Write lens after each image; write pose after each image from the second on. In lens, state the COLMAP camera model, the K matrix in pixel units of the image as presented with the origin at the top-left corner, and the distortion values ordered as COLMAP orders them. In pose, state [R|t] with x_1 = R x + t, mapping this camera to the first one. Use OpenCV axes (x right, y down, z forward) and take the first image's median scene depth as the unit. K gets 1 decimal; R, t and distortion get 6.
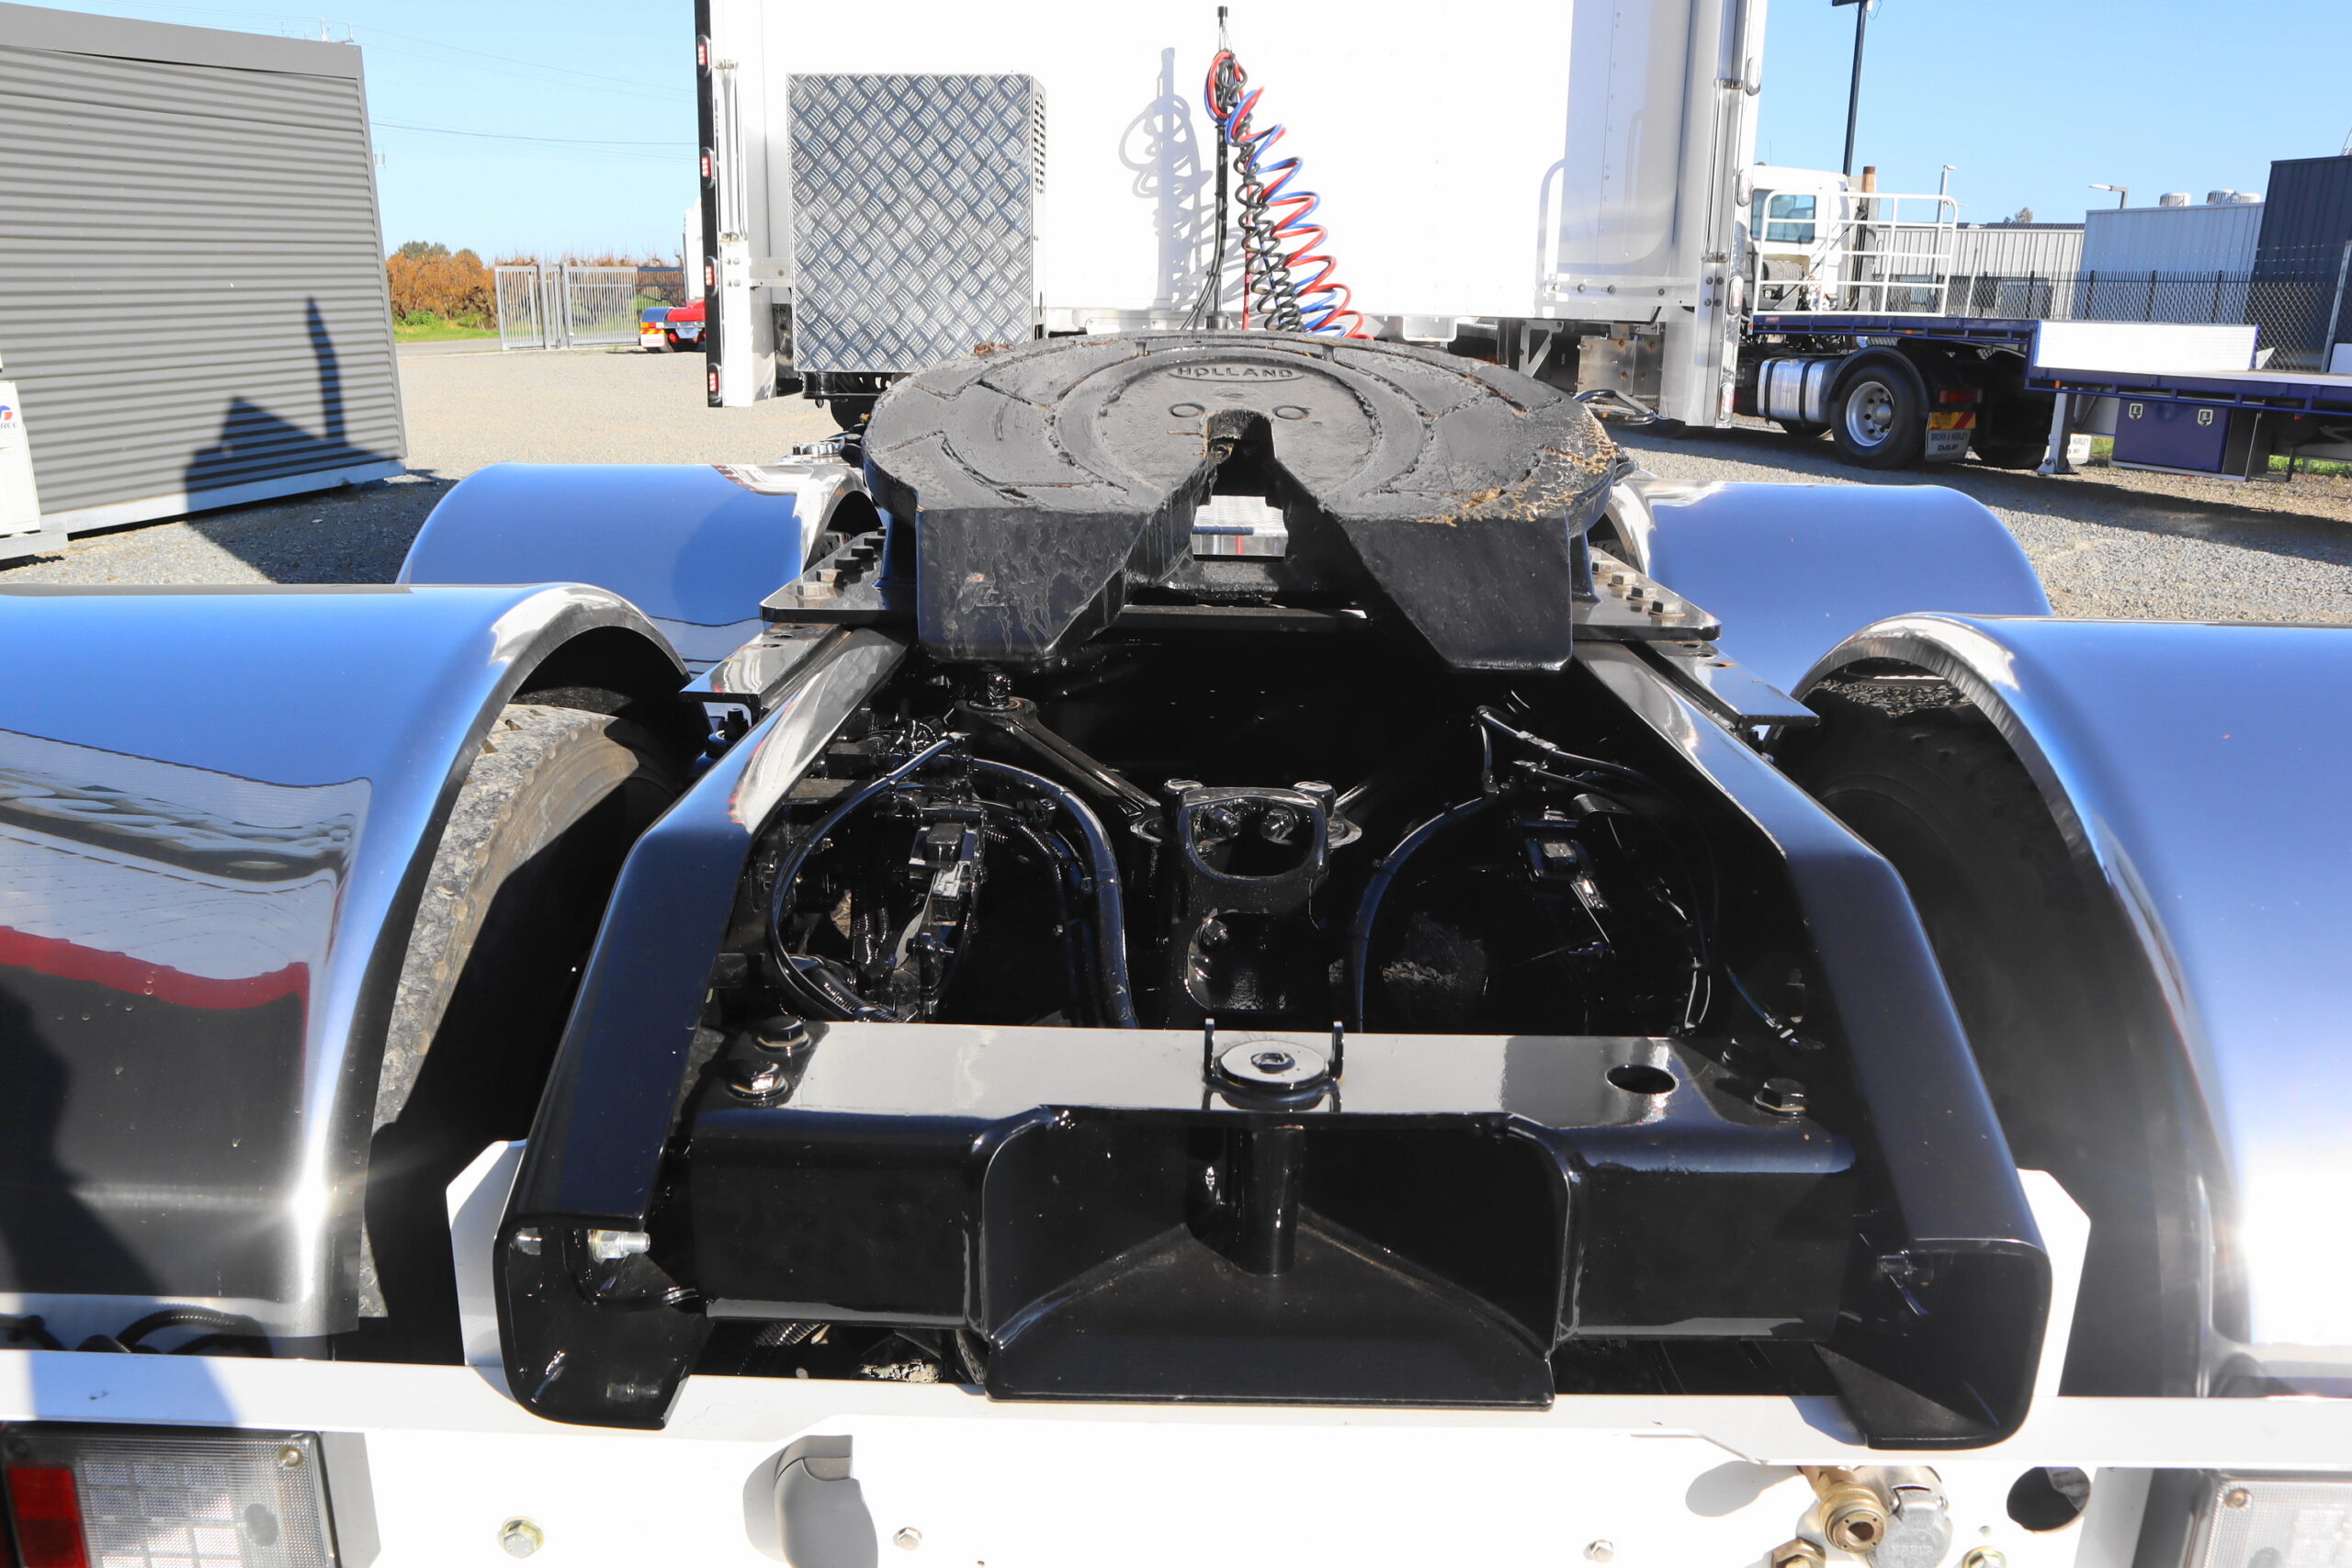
lens RADIAL K [[1722.1, 0, 1176.0], [0, 1722.1, 784.0], [0, 0, 1]] dist [-0.111784, 0.061303]
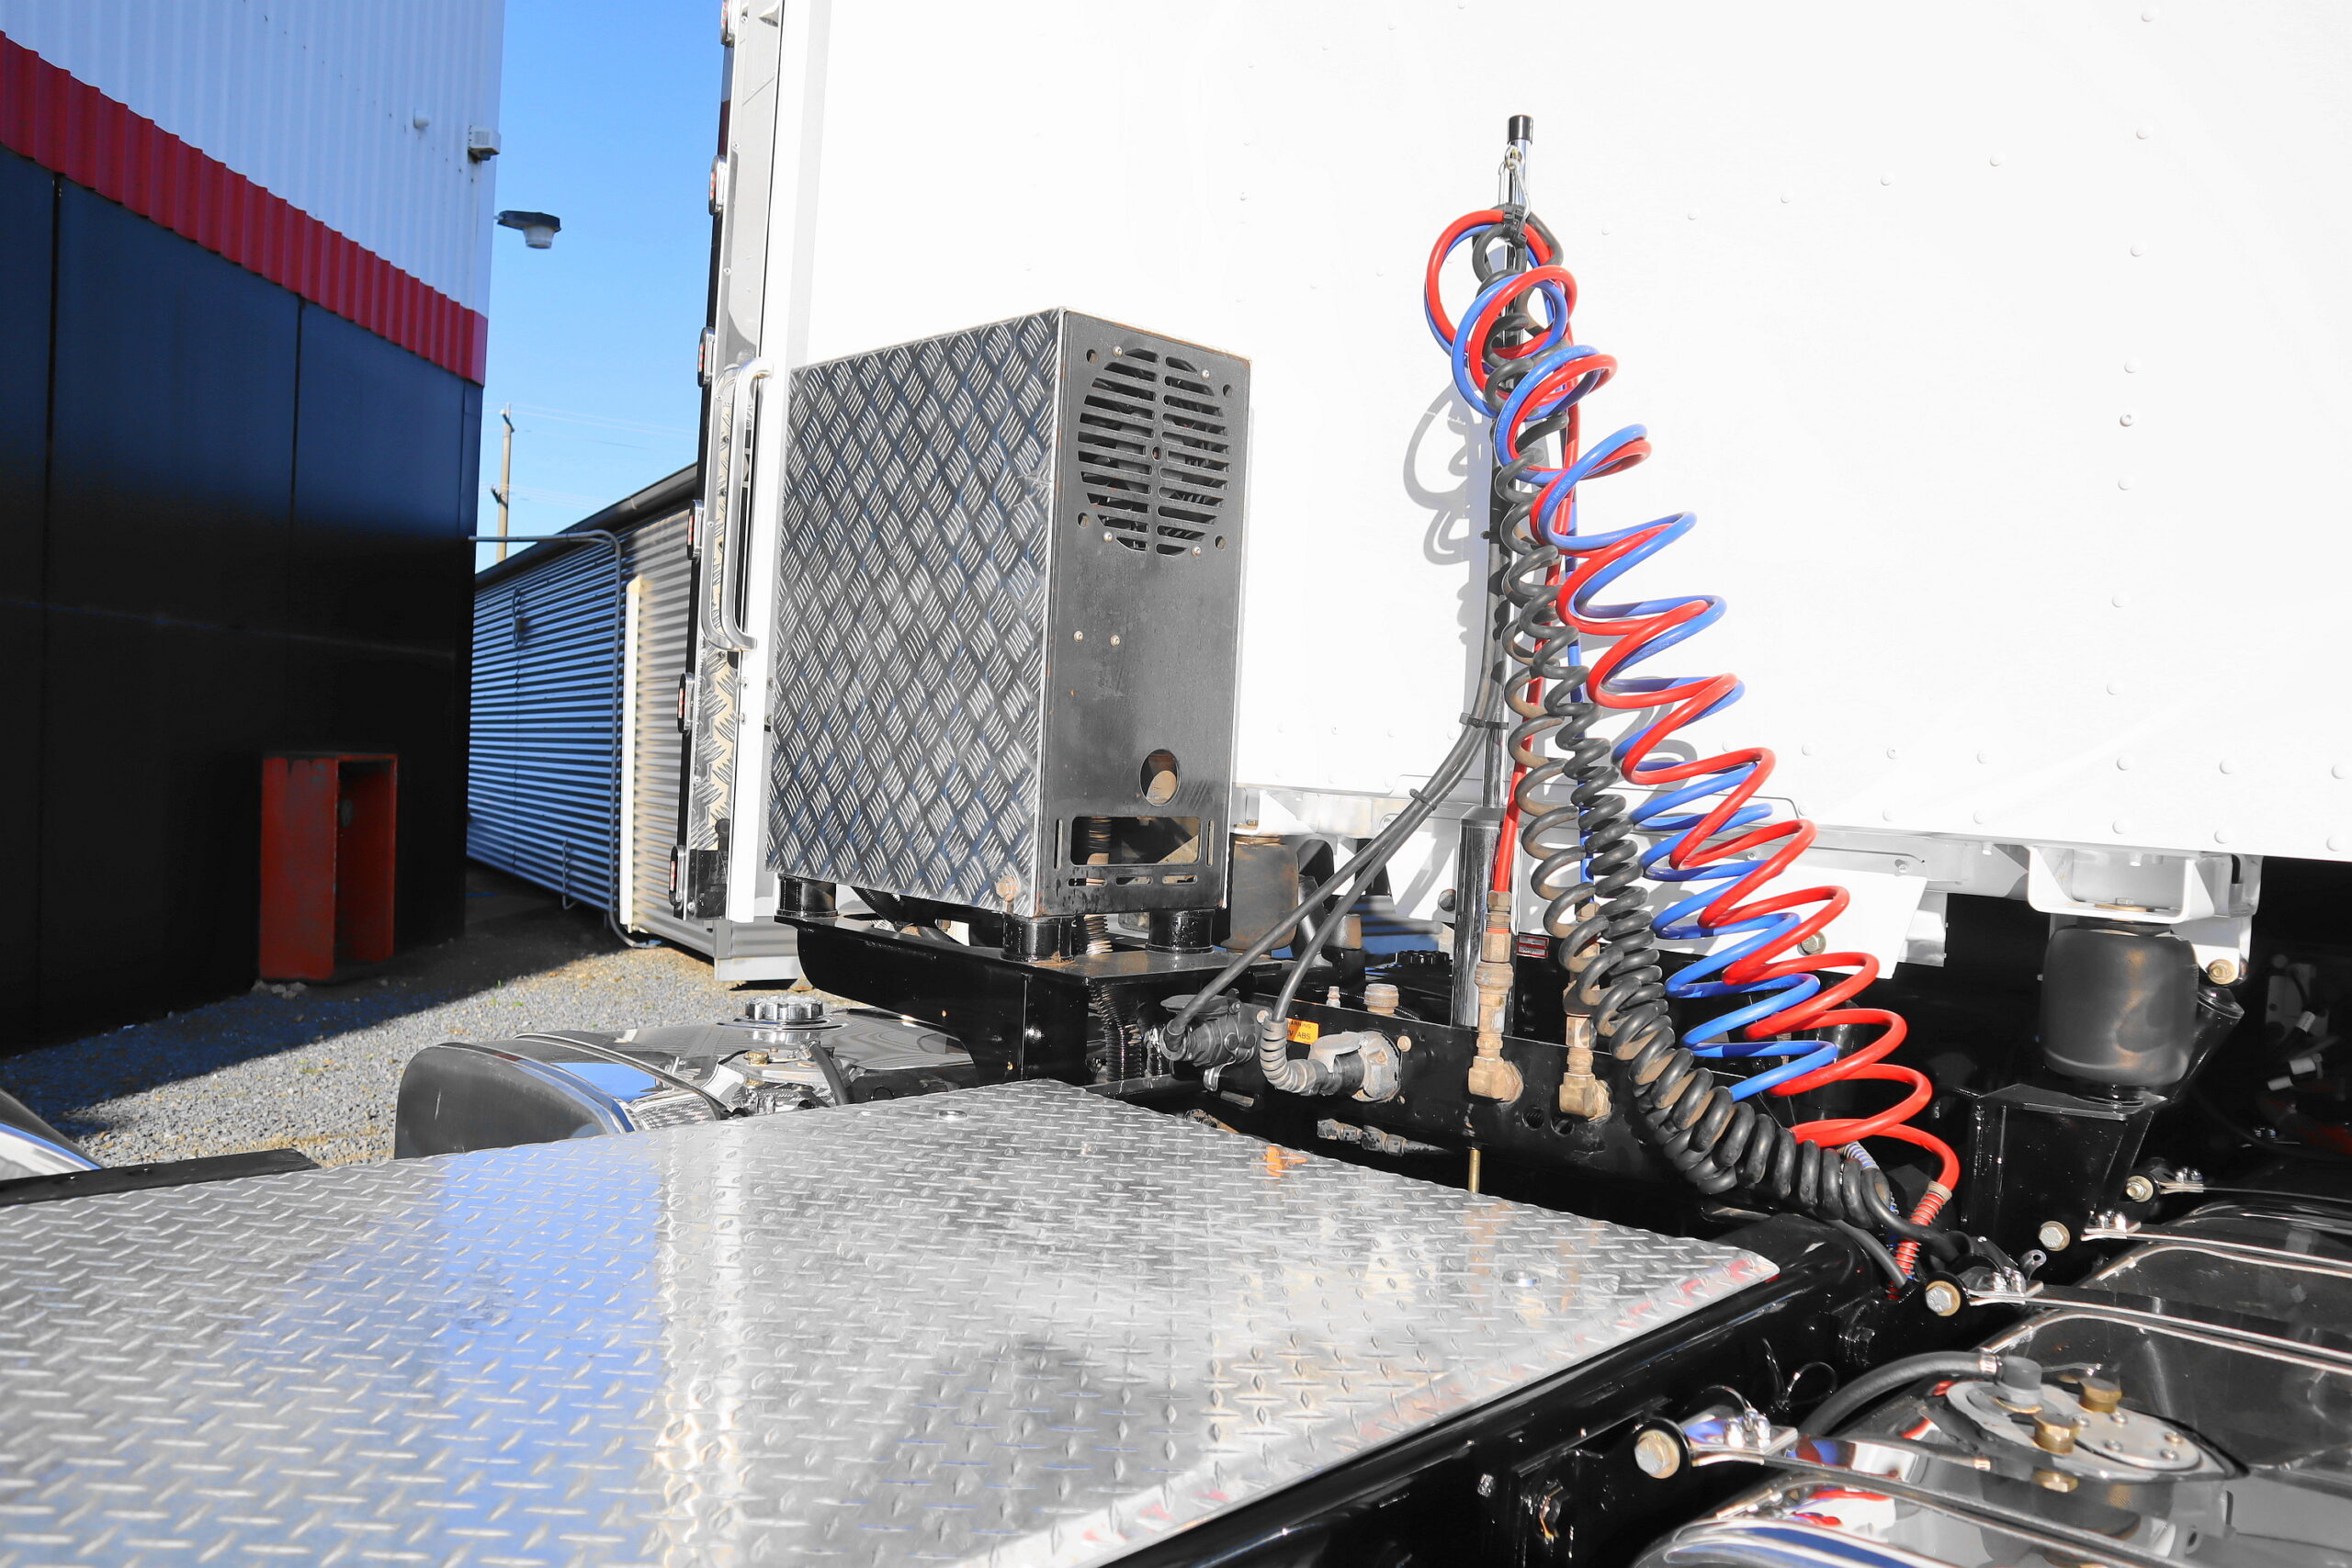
lens RADIAL K [[1722.1, 0, 1176.0], [0, 1722.1, 784.0], [0, 0, 1]] dist [-0.111784, 0.061303]
pose [[0.727571, 0.037367, -0.685014, 0.274453], [-0.224764, 0.956388, -0.186558, -0.200704], [0.648167, 0.289701, 0.704239, 0.701076]]
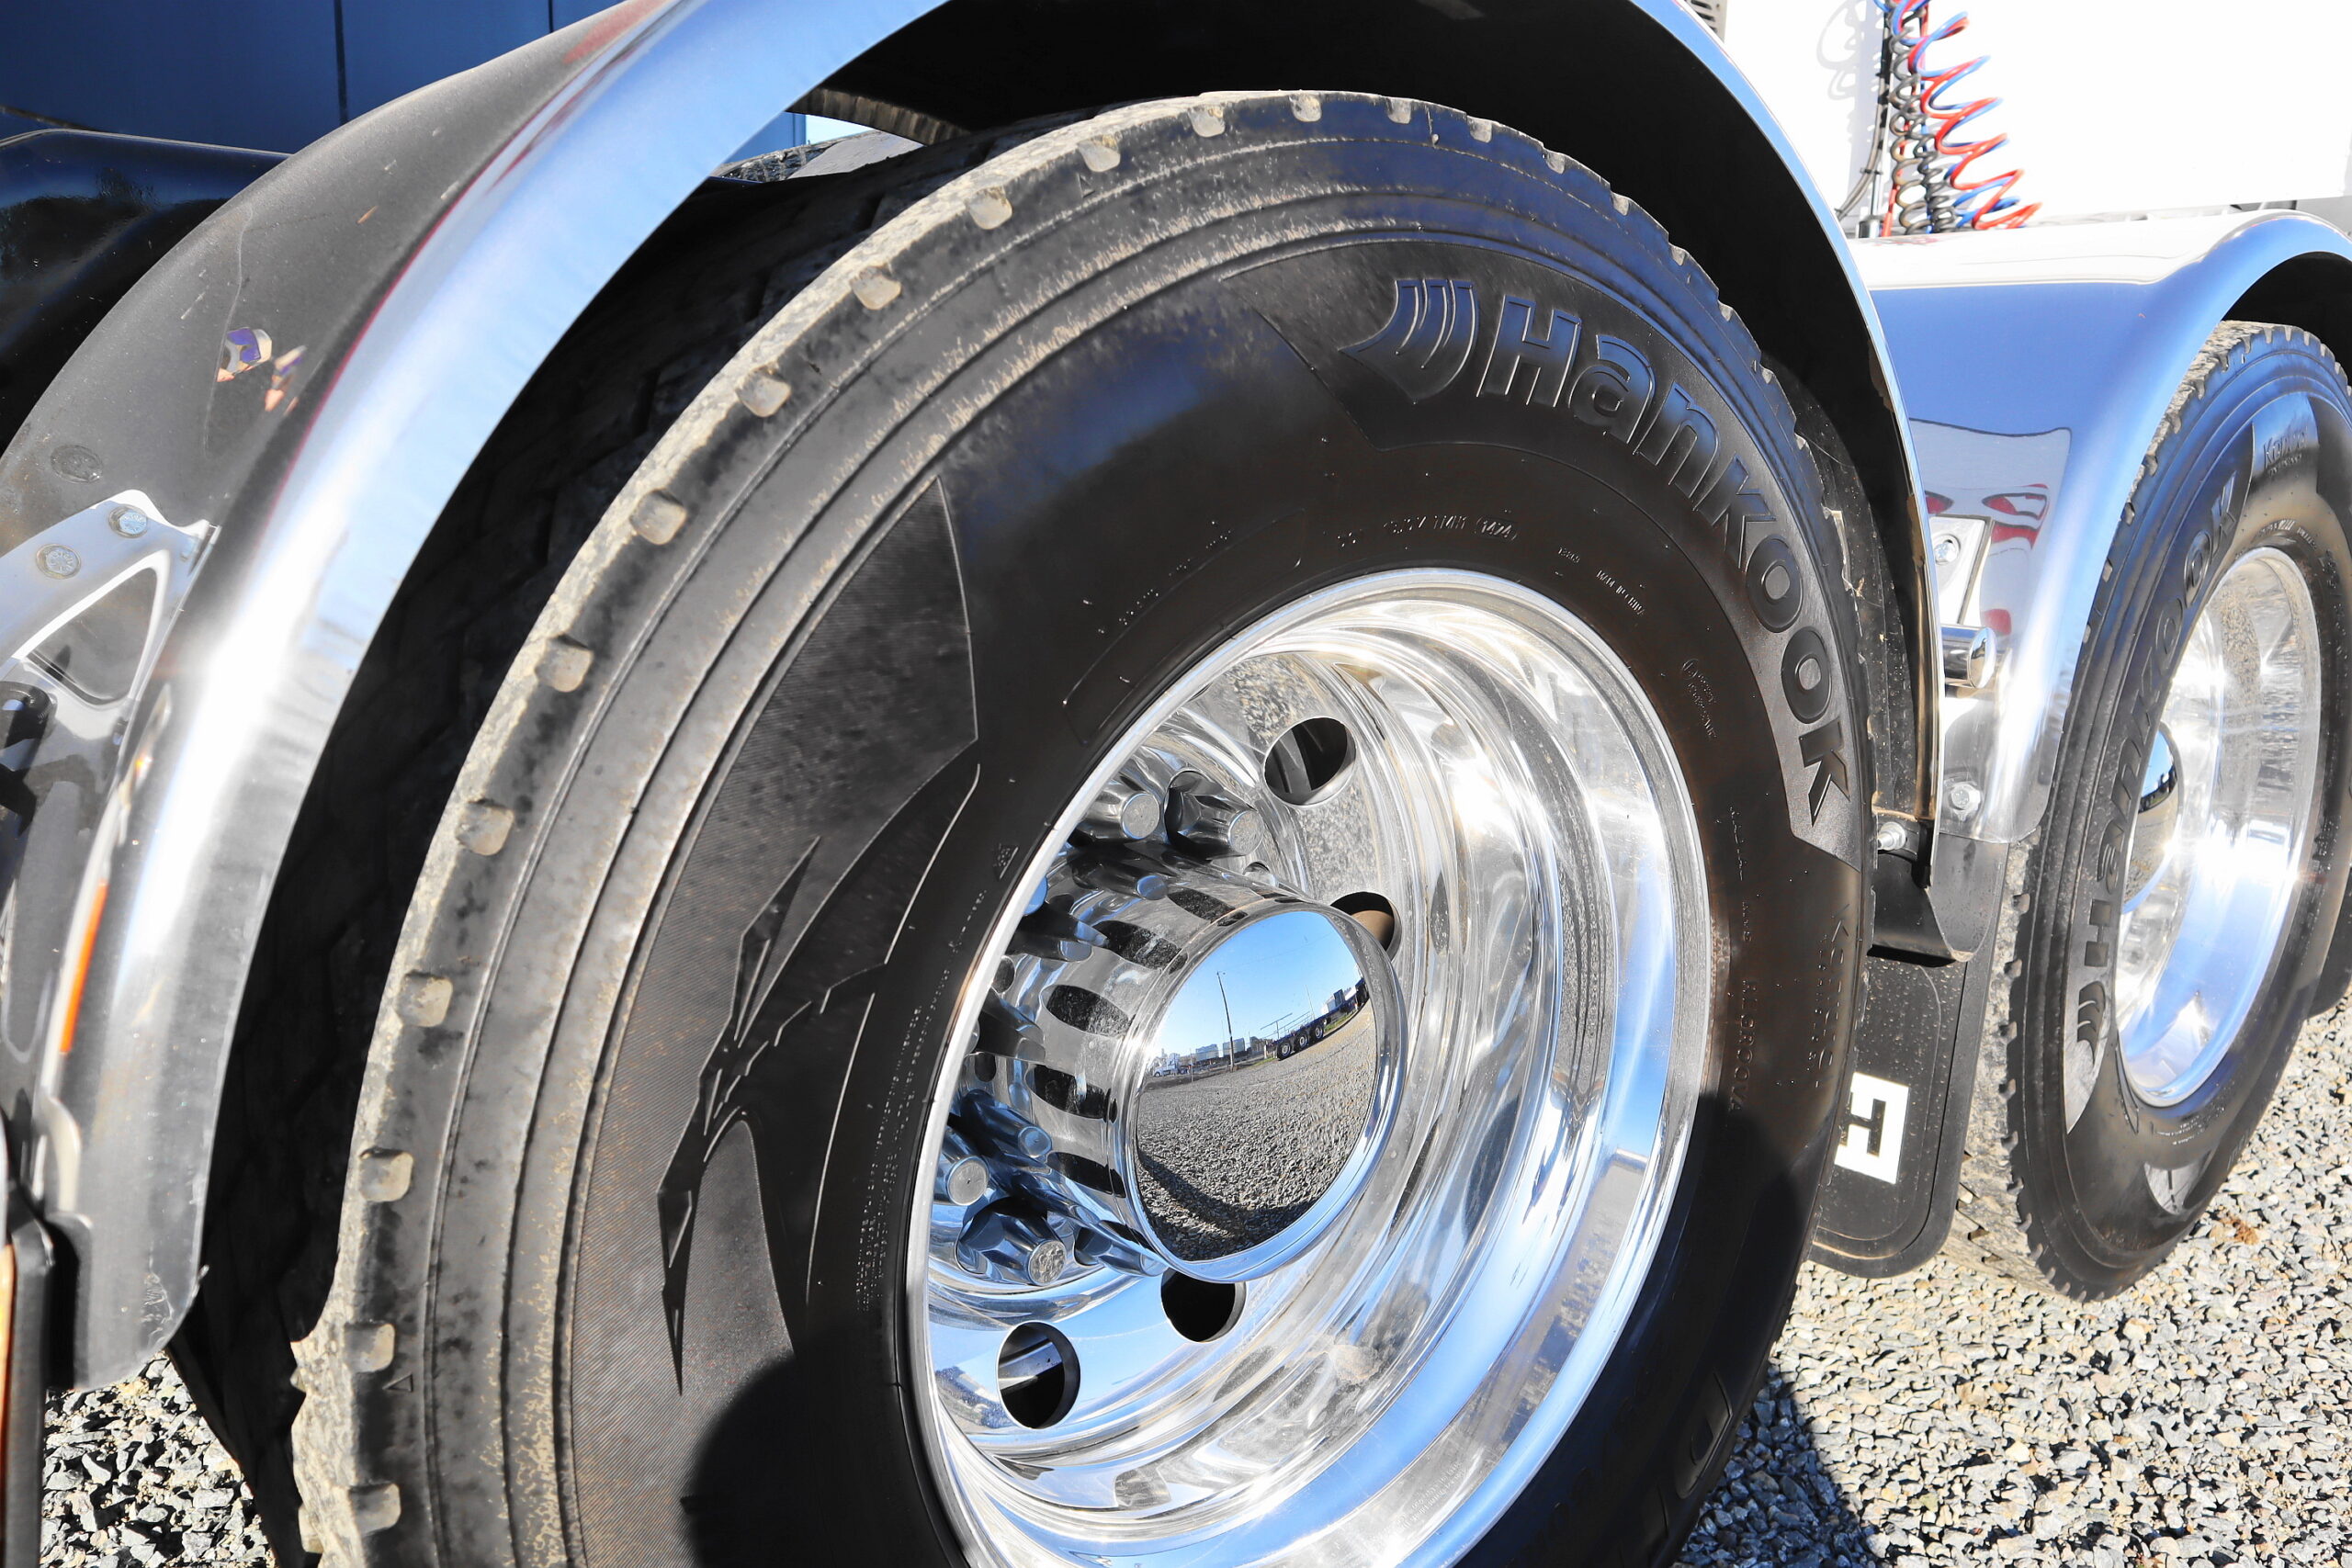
lens RADIAL K [[1722.1, 0, 1176.0], [0, 1722.1, 784.0], [0, 0, 1]] dist [-0.111784, 0.061303]
pose [[0.672087, 0.150027, -0.725115, 0.466383], [-0.220519, 0.975379, -0.002585, 0.078791], [0.706874, 0.161639, 0.688623, 0.251517]]
